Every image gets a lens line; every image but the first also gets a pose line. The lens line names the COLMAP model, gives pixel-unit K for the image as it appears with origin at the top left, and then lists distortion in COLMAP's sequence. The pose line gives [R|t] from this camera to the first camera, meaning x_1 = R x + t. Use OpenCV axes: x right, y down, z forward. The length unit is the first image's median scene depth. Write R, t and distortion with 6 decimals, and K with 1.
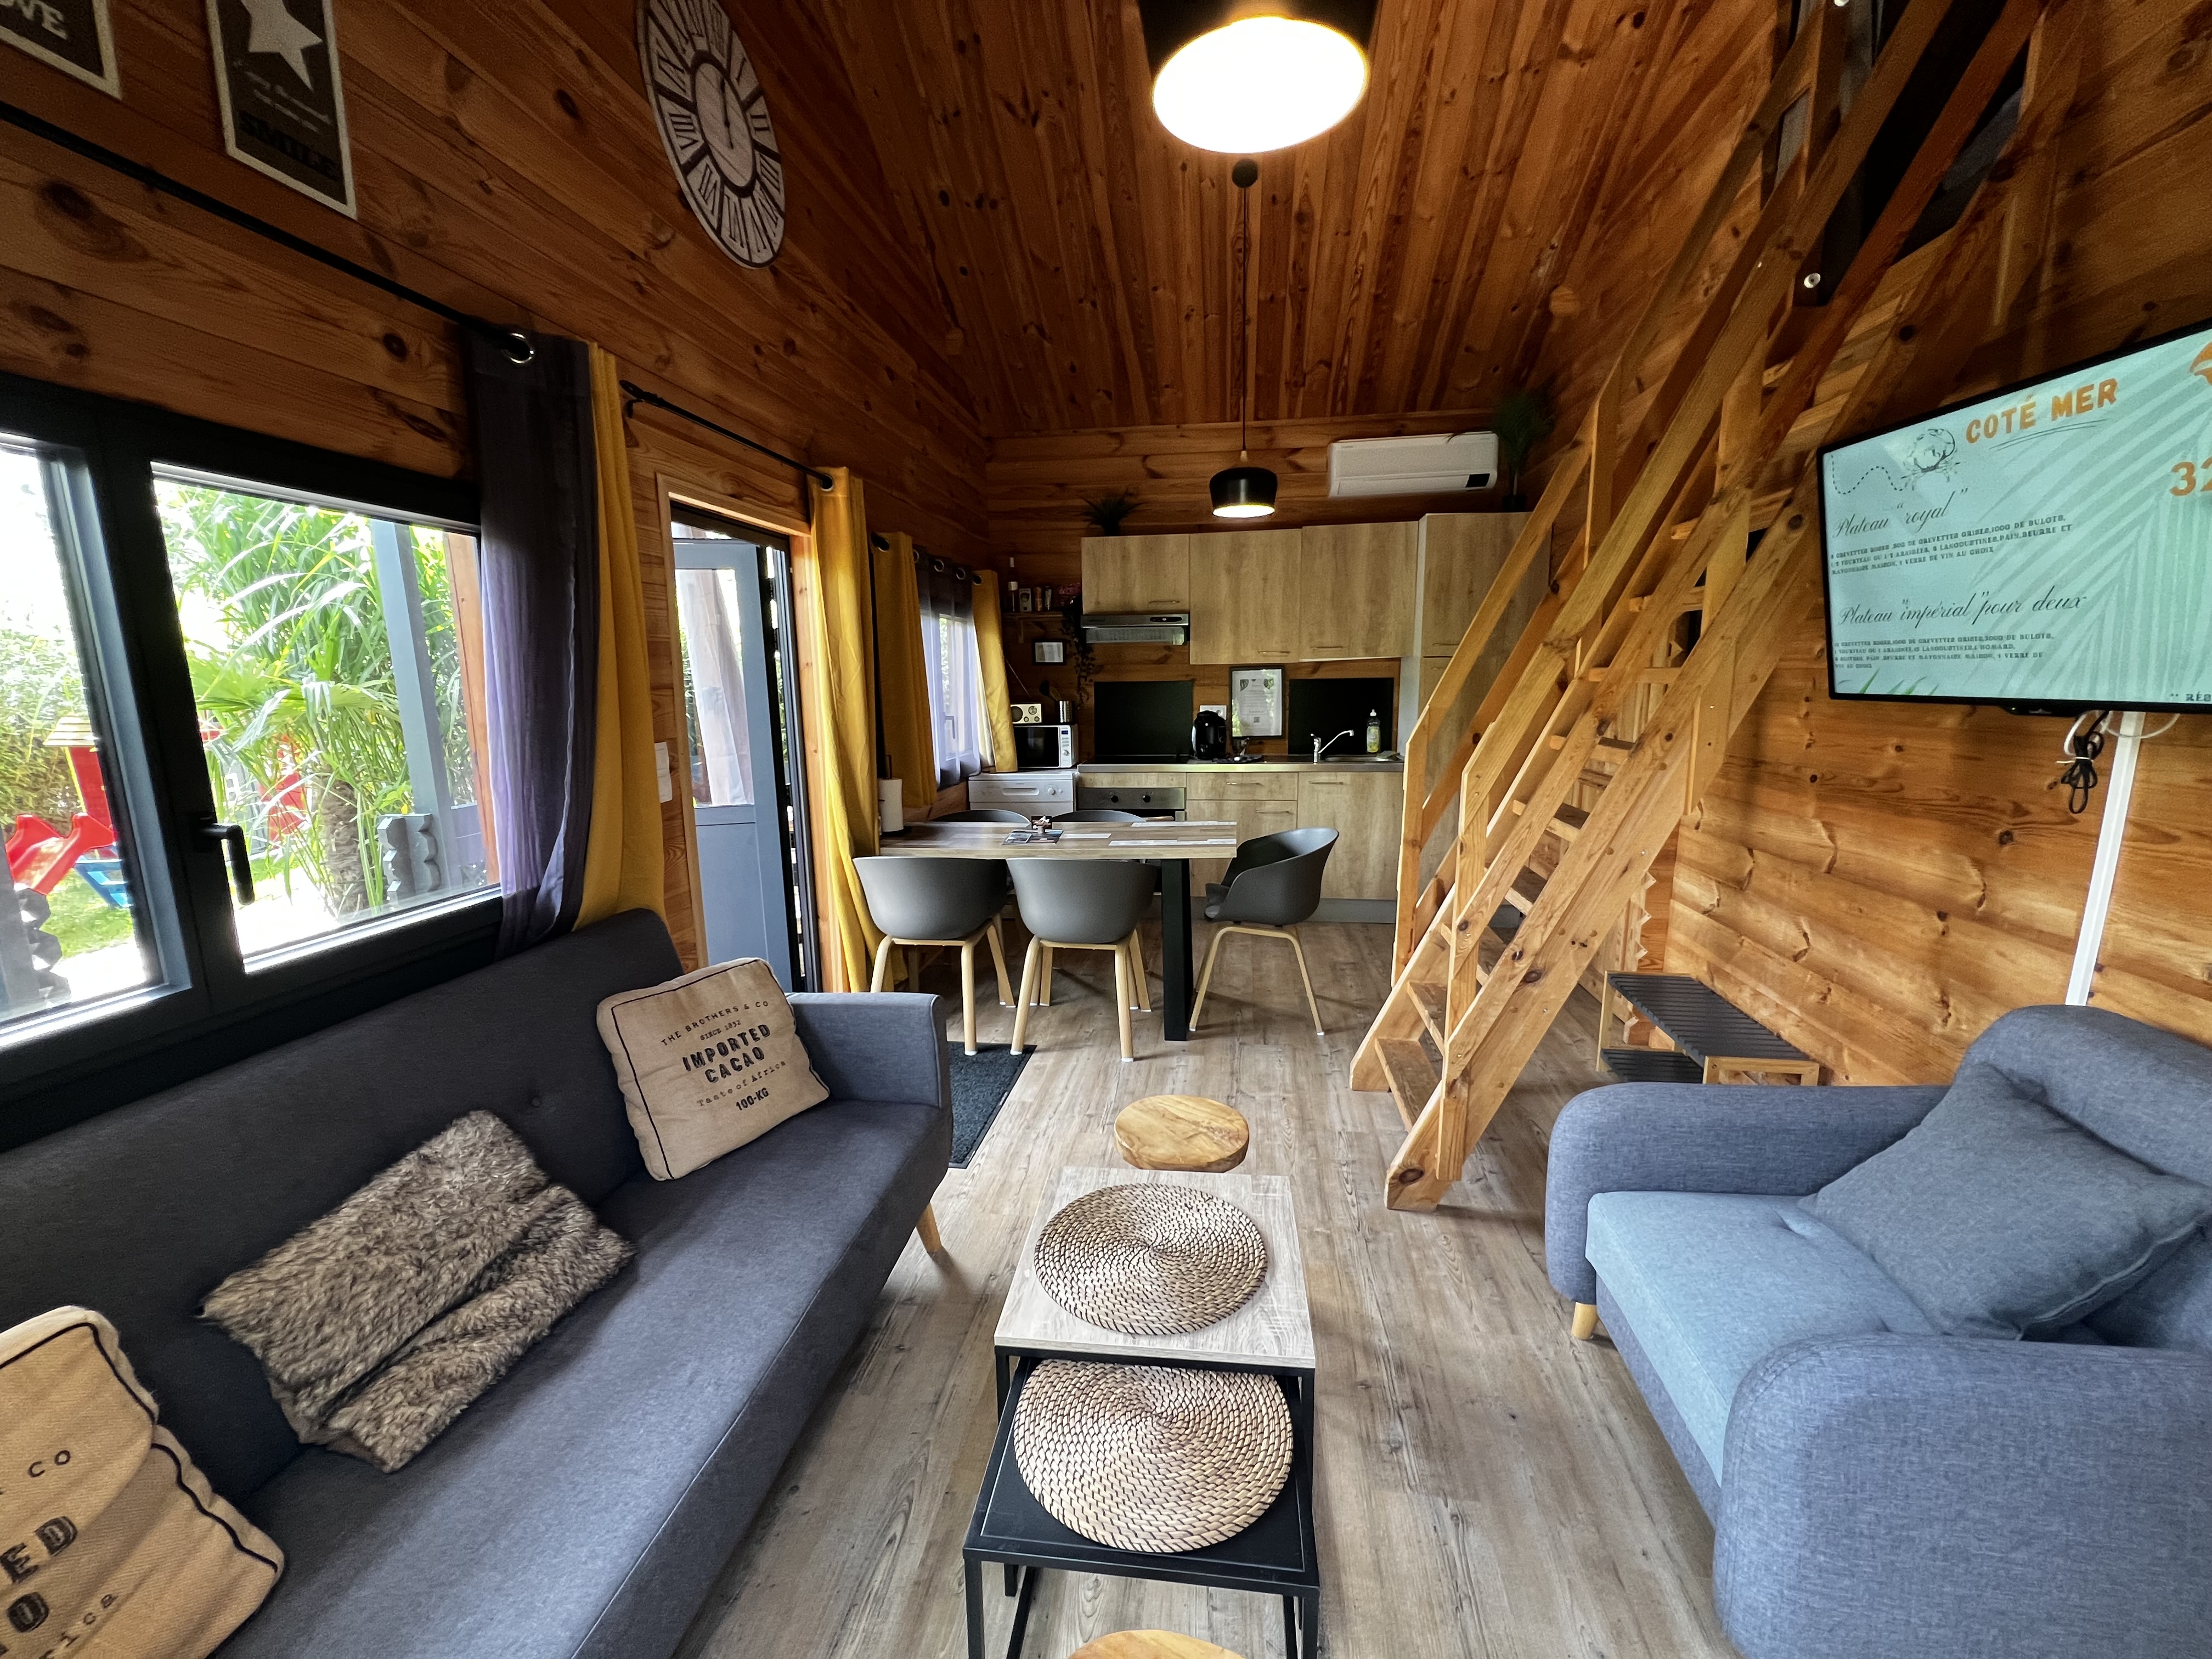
lens RADIAL K [[886.0, 0, 1112.2], [0, 886.0, 829.2], [0, 0, 1]] dist [-0.000079, -0.000173]
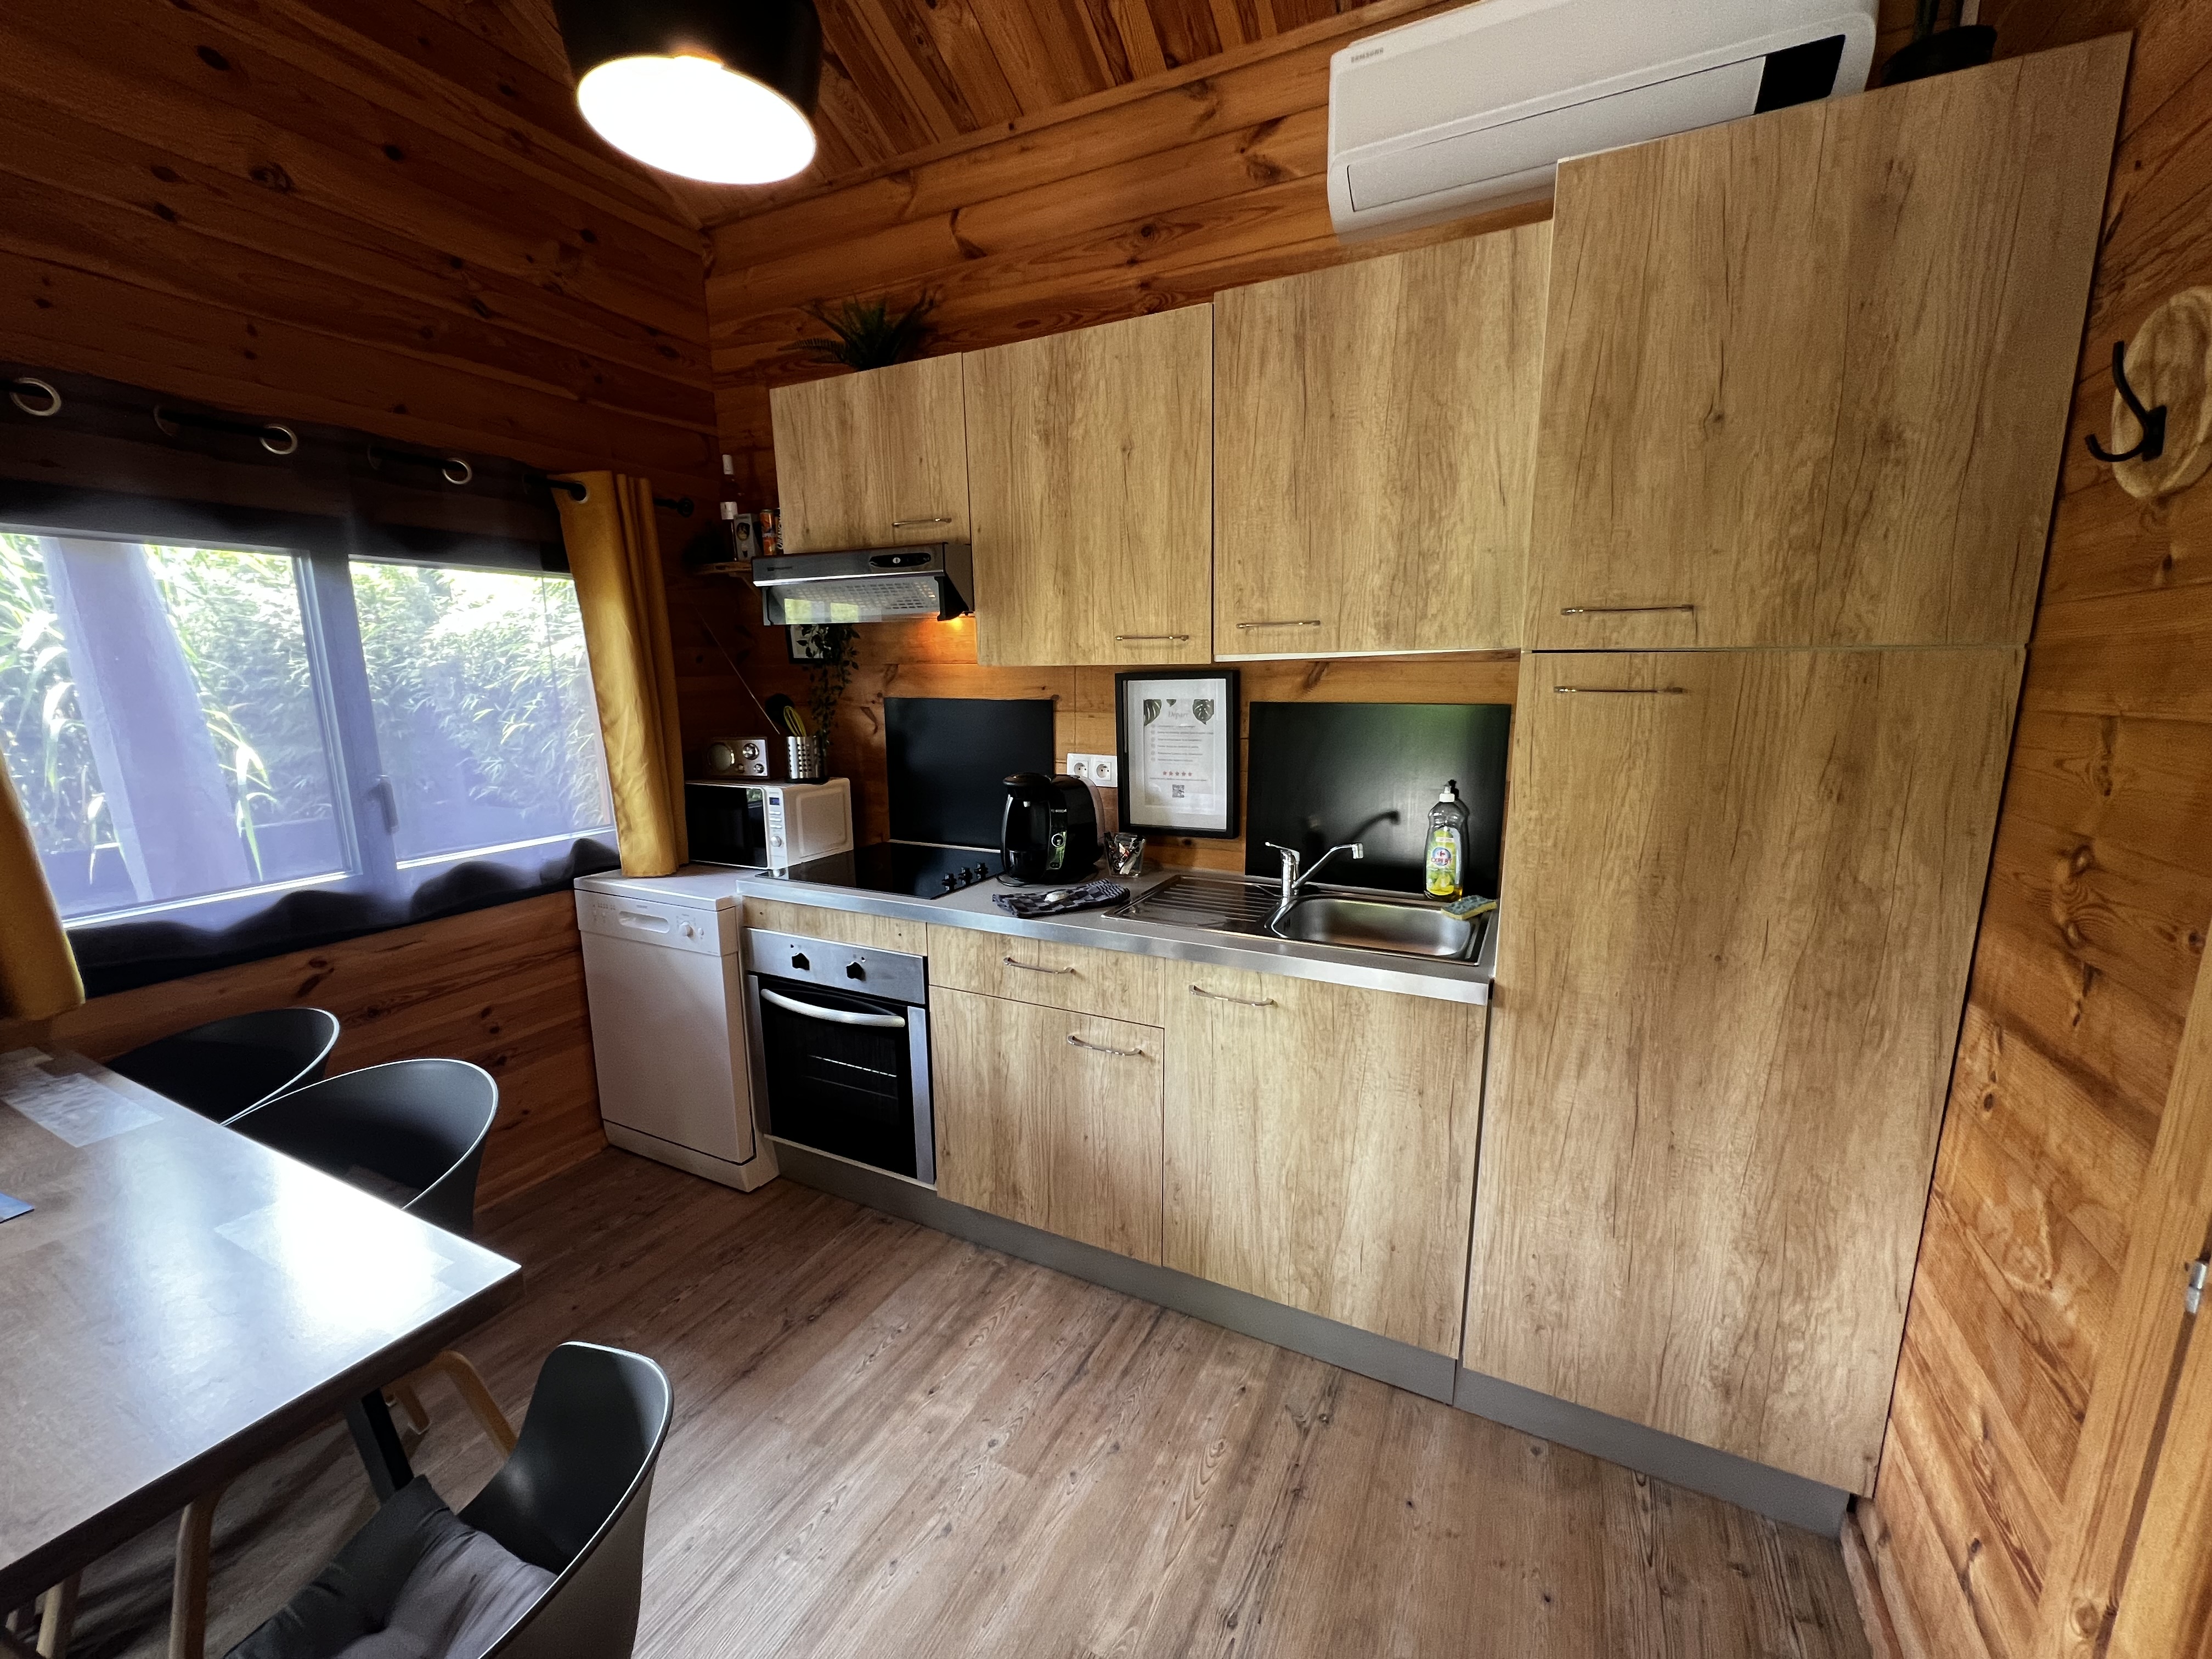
lens RADIAL K [[886.0, 0, 1105.6], [0, 886.0, 829.7], [0, 0, 1]] dist [-0.000079, -0.000173]
pose [[0.946393, 0.066509, -0.316096, 0.287872], [-0.061987, 0.997780, 0.024352, -0.120447], [0.317014, -0.003453, 0.948414, 0.606870]]
